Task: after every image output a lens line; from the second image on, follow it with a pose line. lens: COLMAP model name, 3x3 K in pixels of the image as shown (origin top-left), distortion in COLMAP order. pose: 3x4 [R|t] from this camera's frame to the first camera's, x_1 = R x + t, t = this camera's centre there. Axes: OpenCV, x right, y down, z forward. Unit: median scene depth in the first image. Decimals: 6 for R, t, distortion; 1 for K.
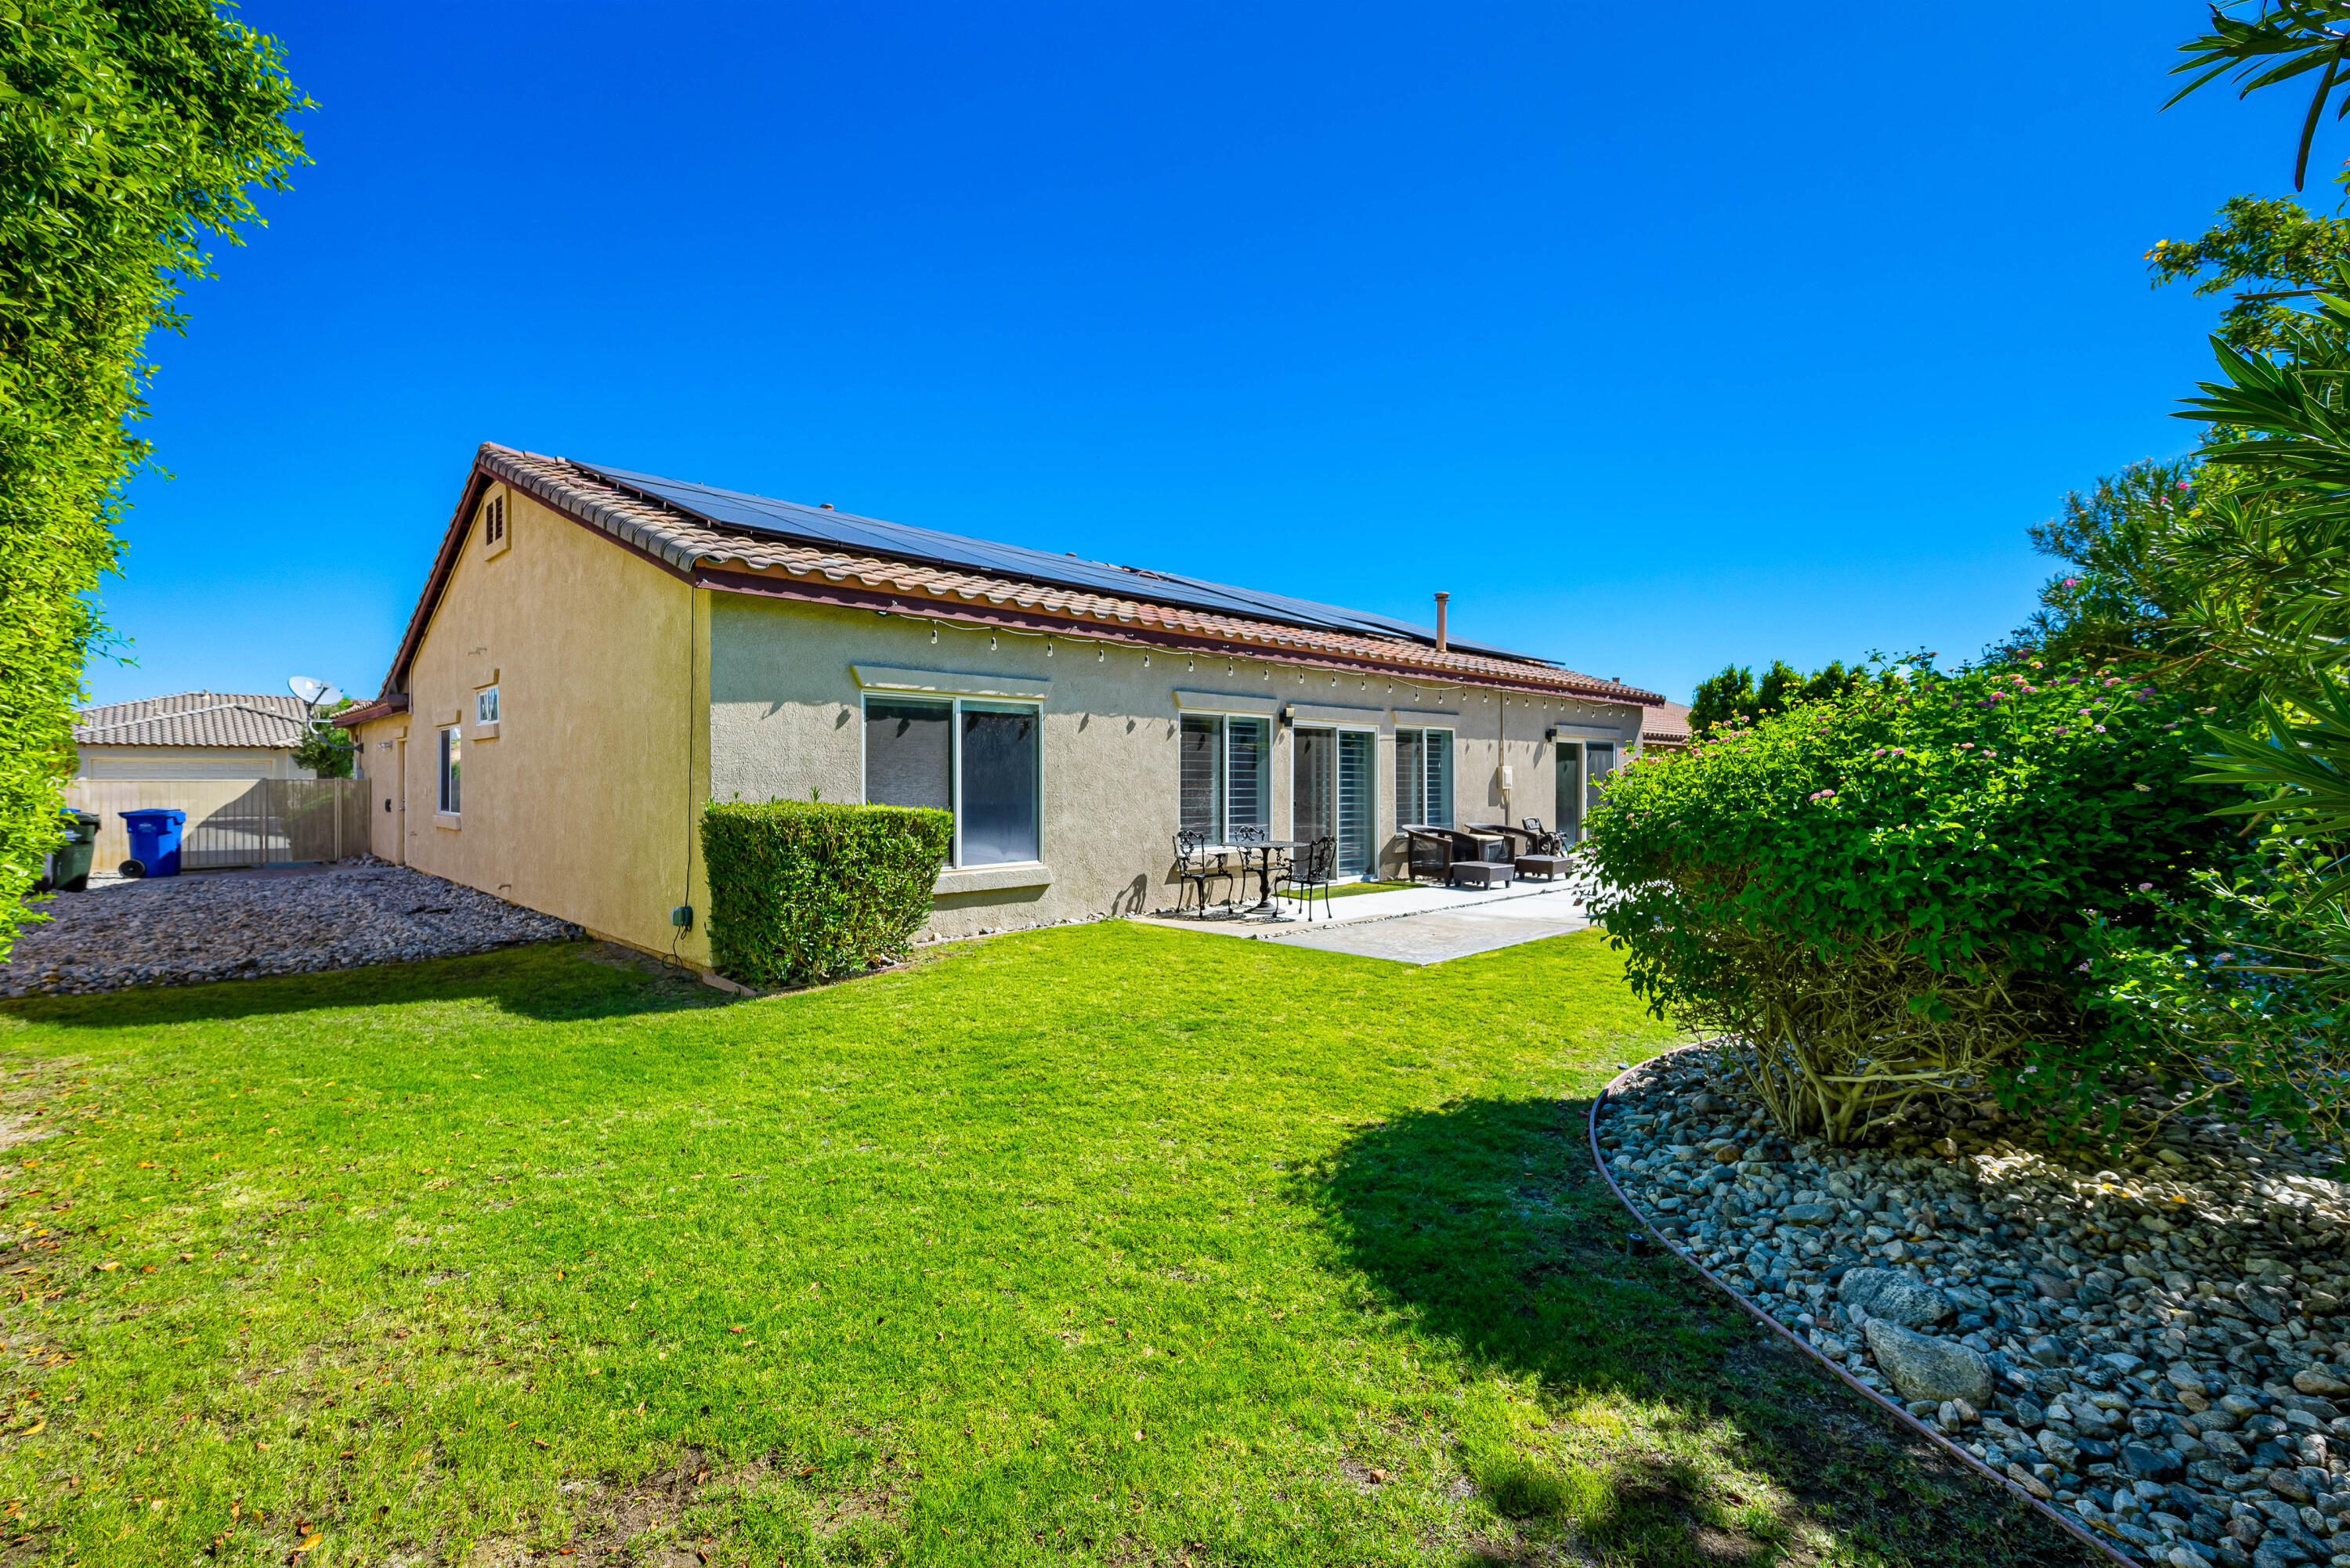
lens RADIAL K [[1039.2, 0, 1175.0], [0, 1039.2, 784.0], [0, 0, 1]] dist [-0.000065, -0.000595]
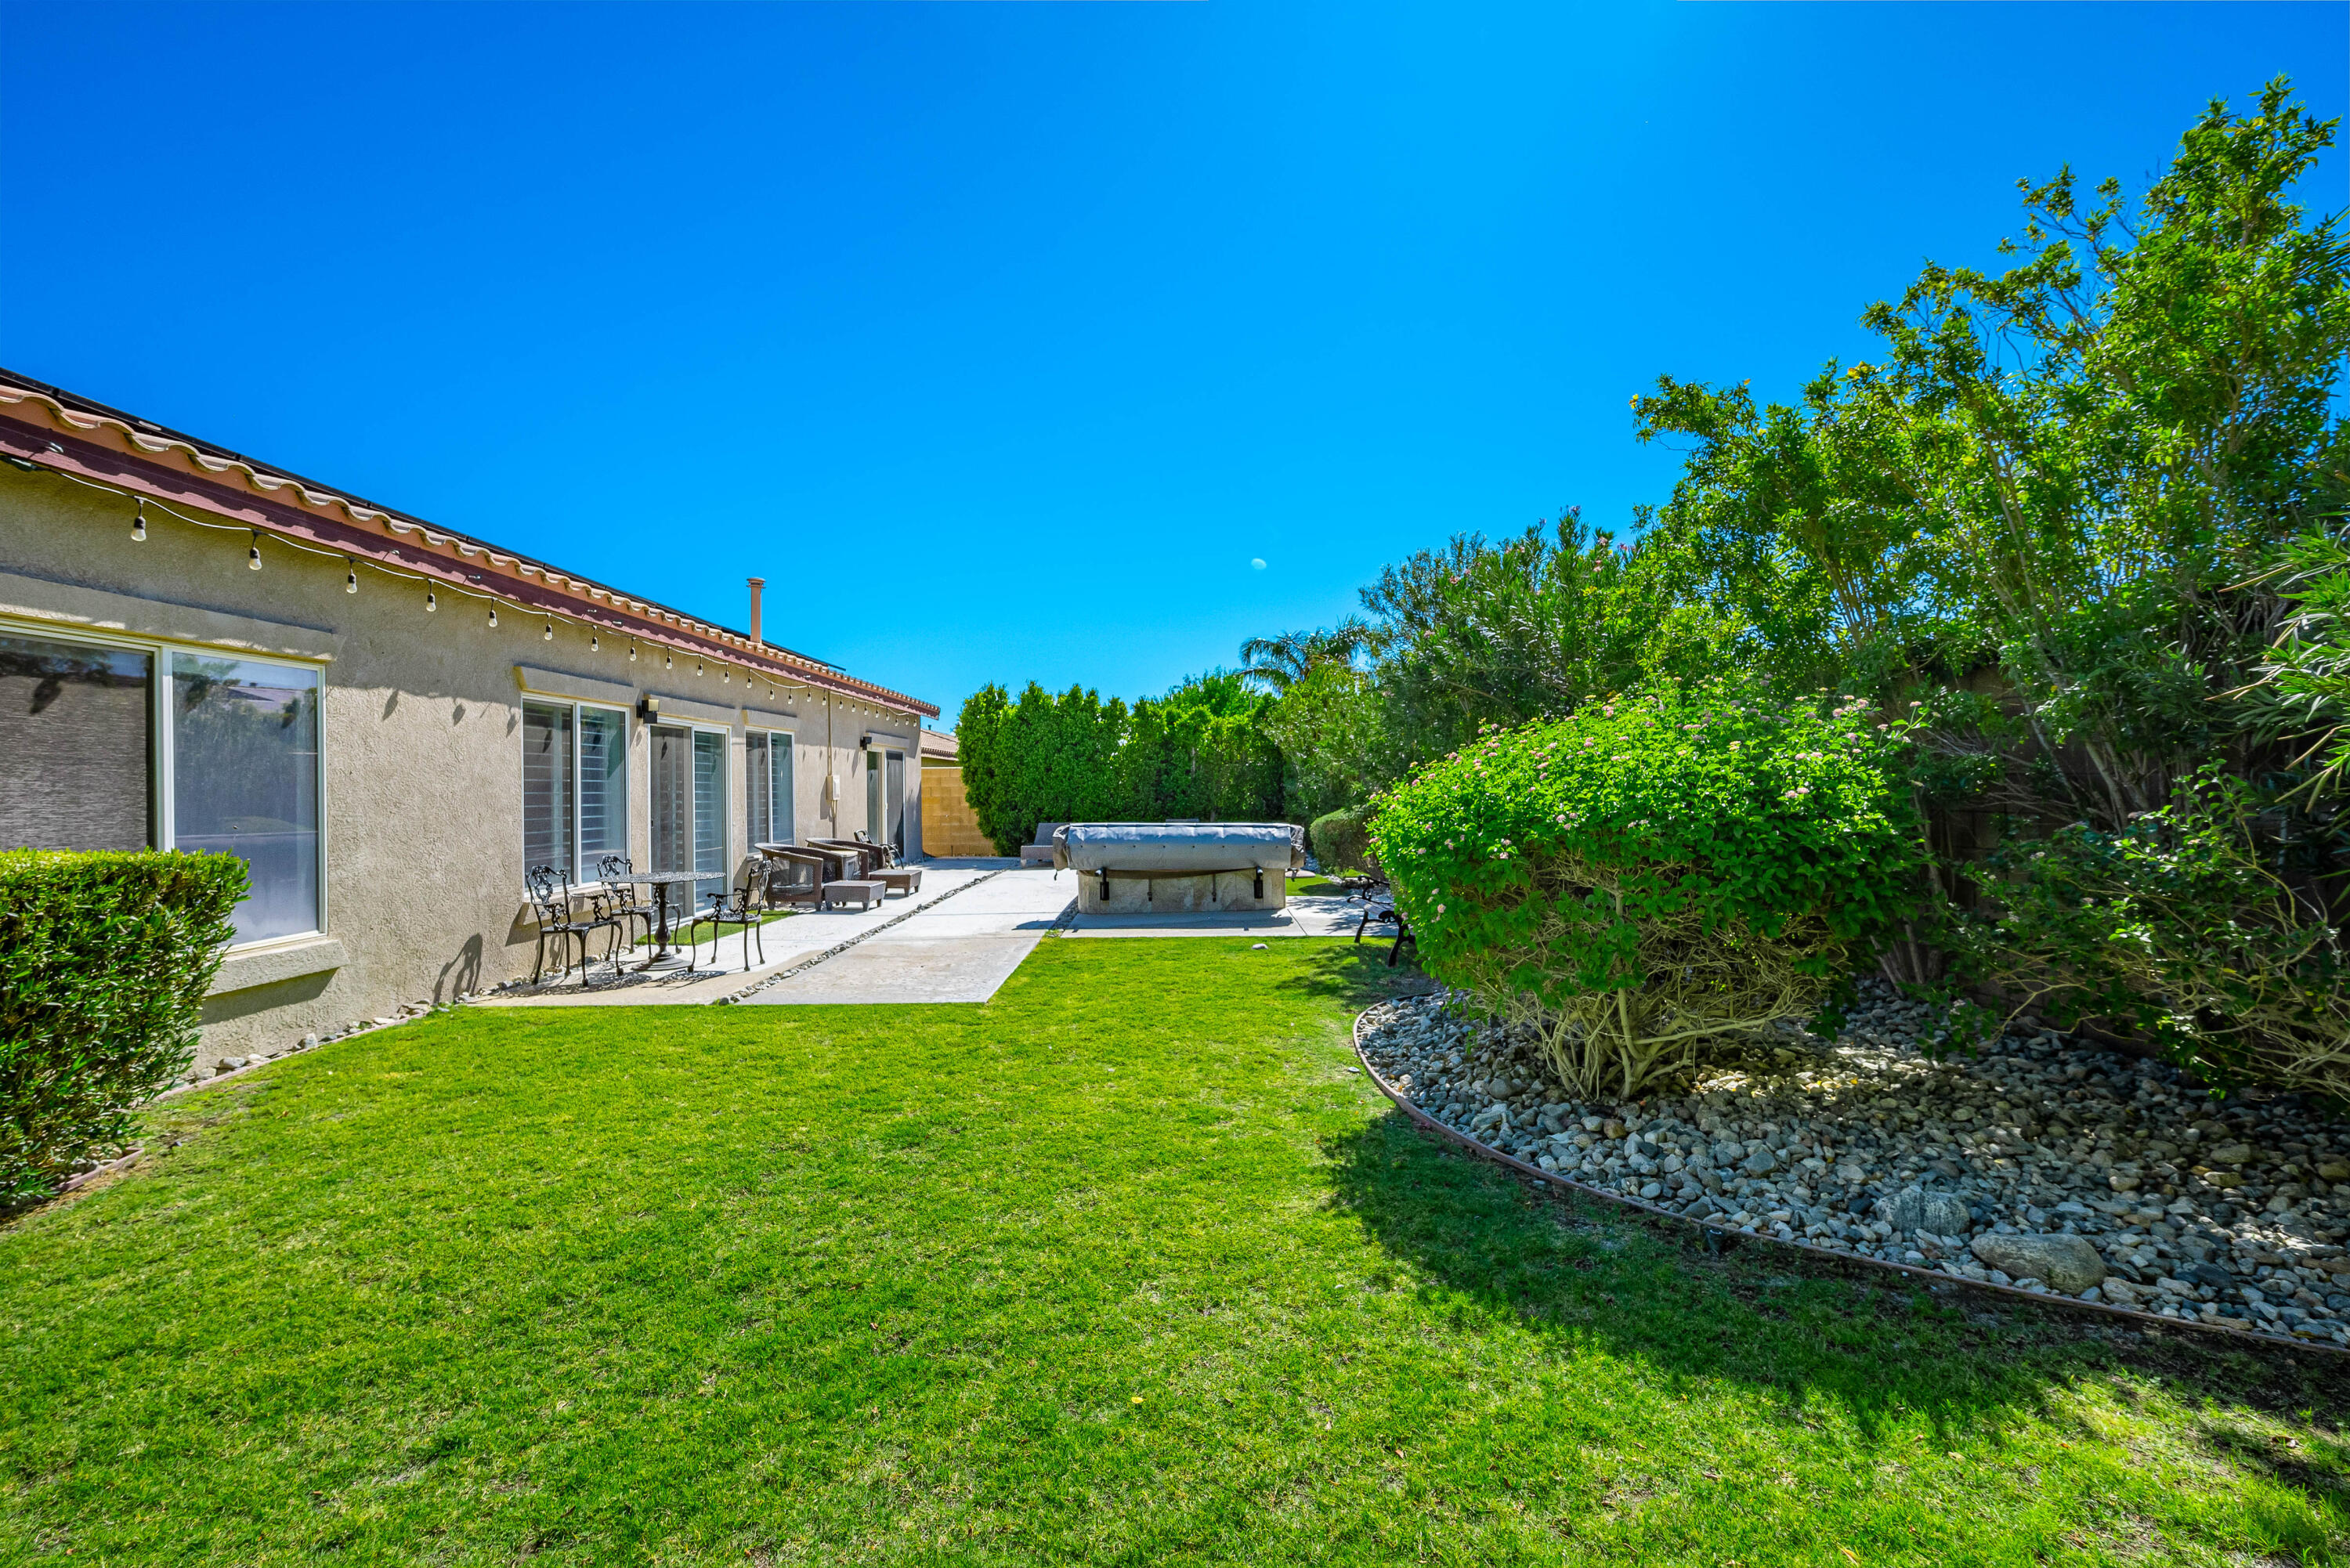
lens RADIAL K [[1039.2, 0, 1175.0], [0, 1039.2, 784.0], [0, 0, 1]] dist [-0.000065, -0.000595]
pose [[0.695144, -0.006167, 0.718844, -0.214210], [0.013685, 0.999896, -0.004656, -0.001257], [-0.718740, 0.013073, 0.695156, 0.220572]]
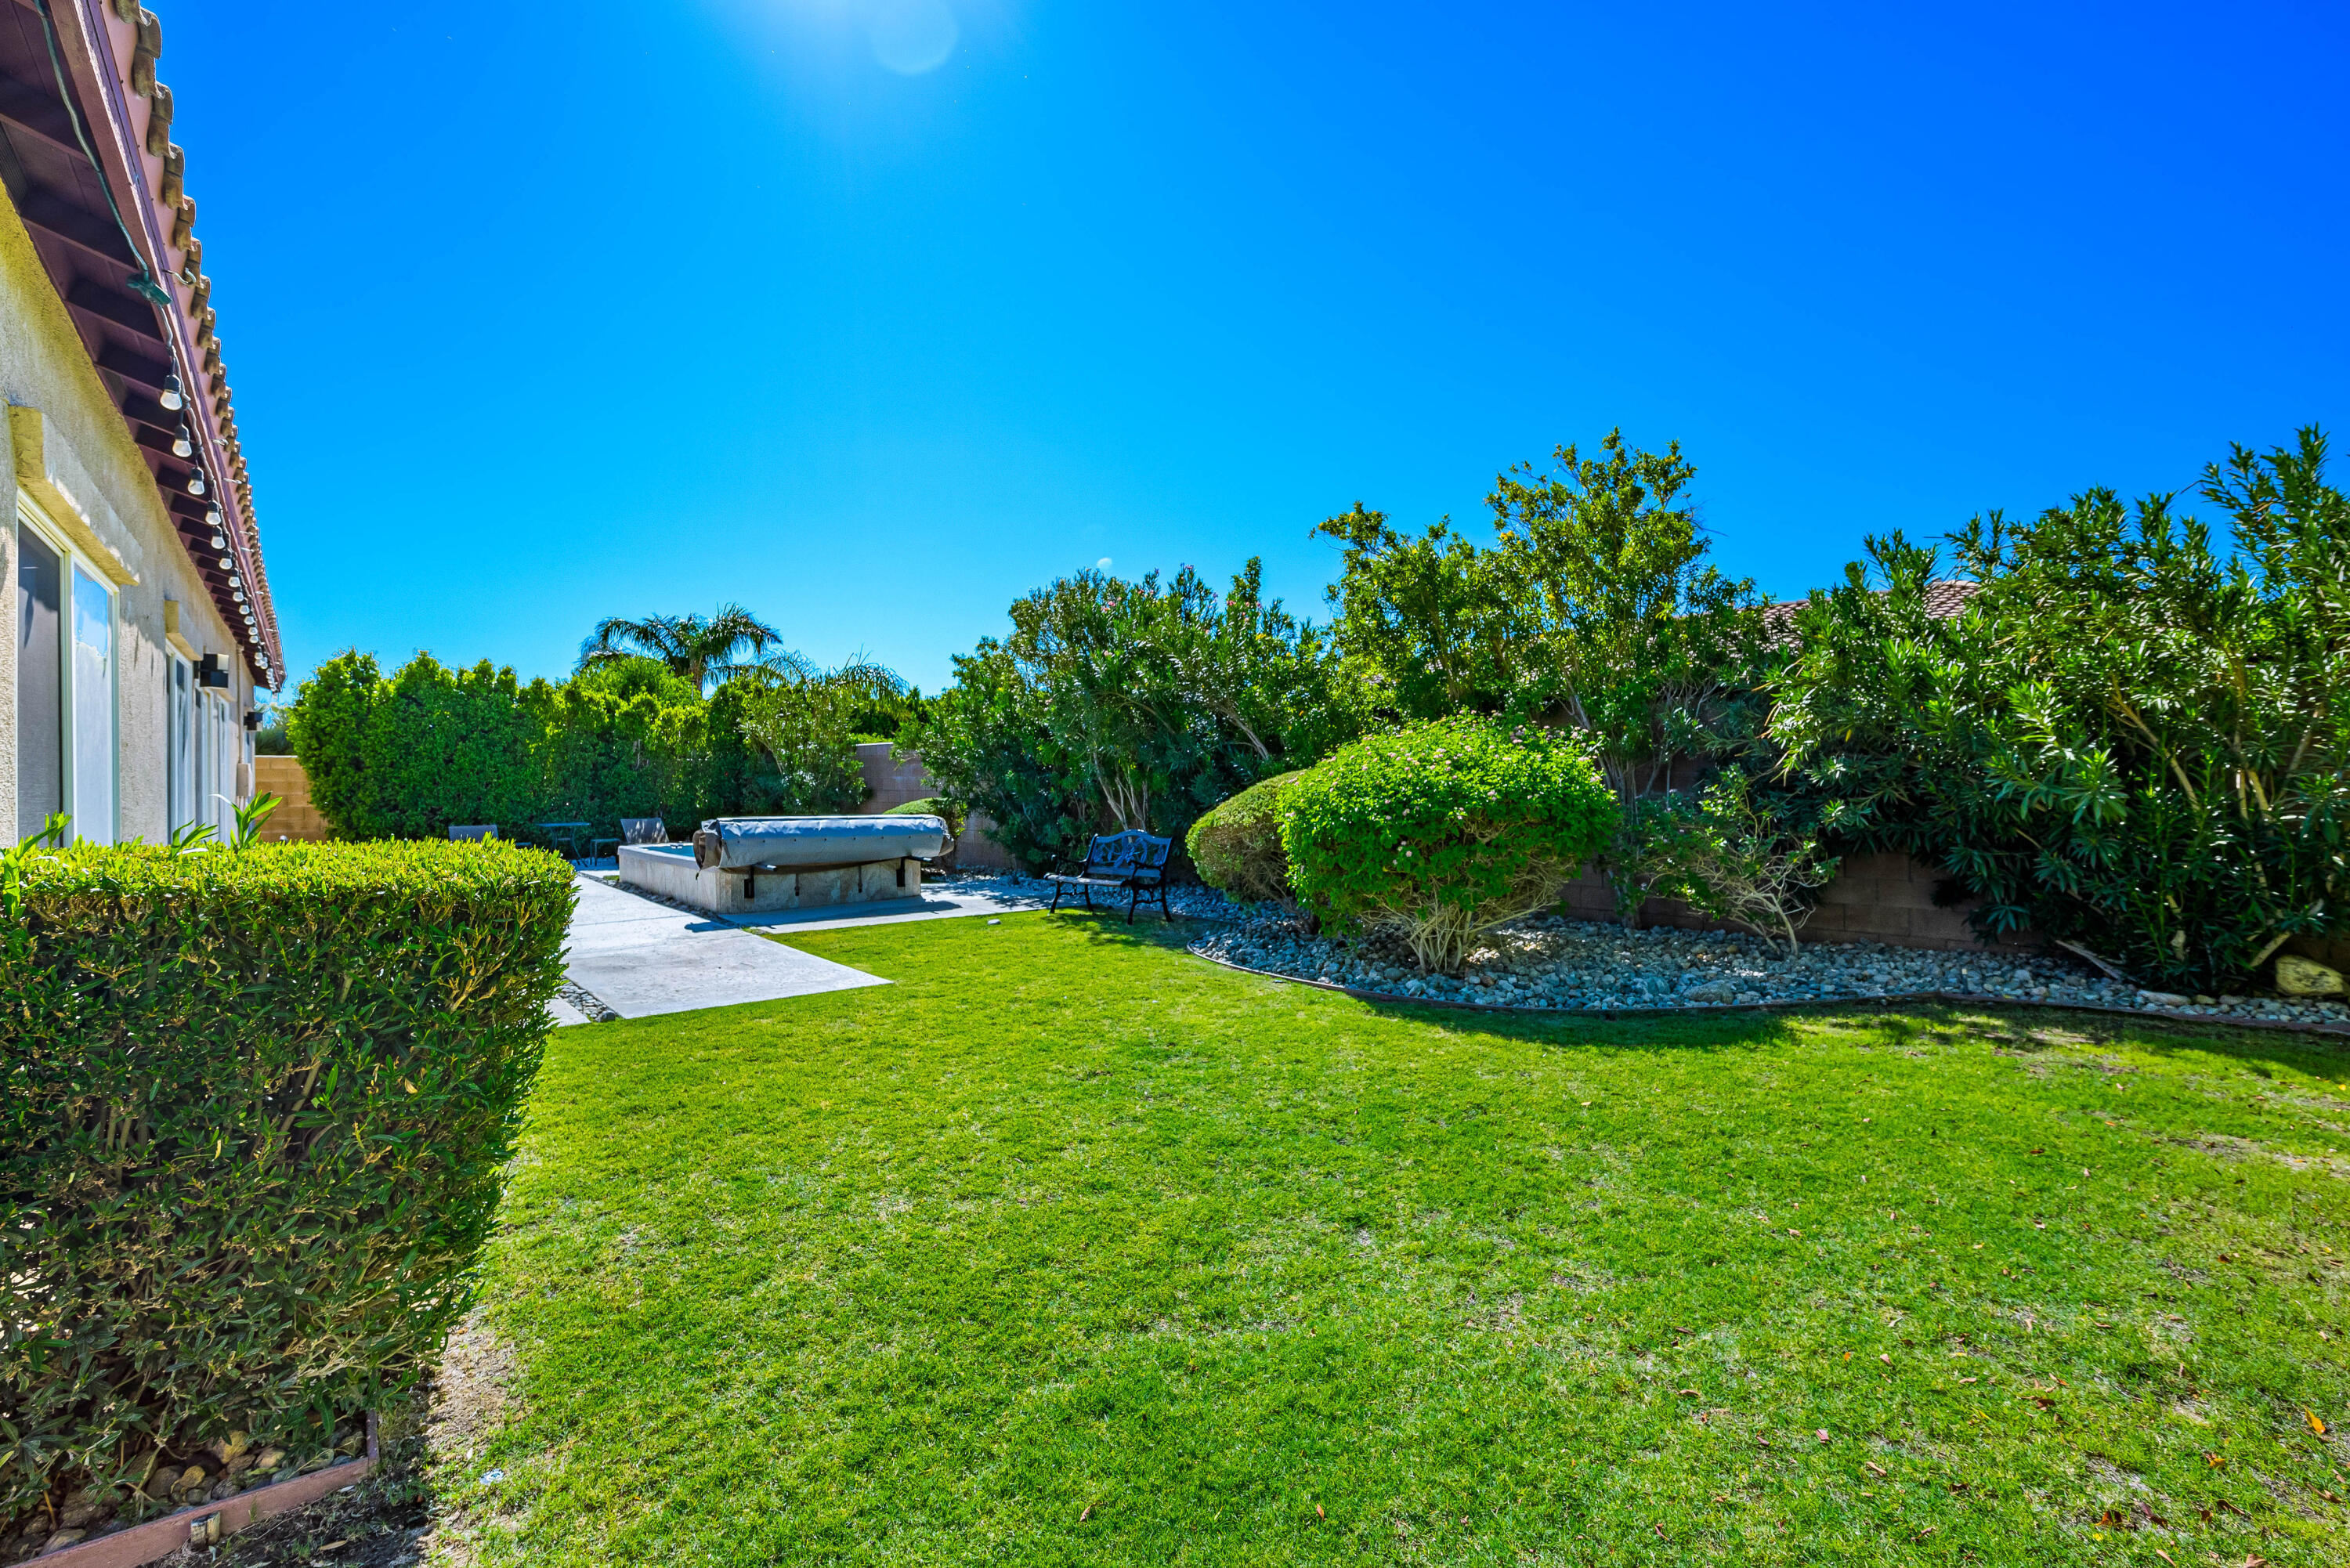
lens RADIAL K [[1039.2, 0, 1175.0], [0, 1039.2, 784.0], [0, 0, 1]] dist [-0.000065, -0.000595]
pose [[0.079224, -0.004106, 0.996848, -0.495051], [0.010564, 0.999939, 0.003279, 0.000974], [-0.996801, 0.010271, 0.079262, 0.526287]]
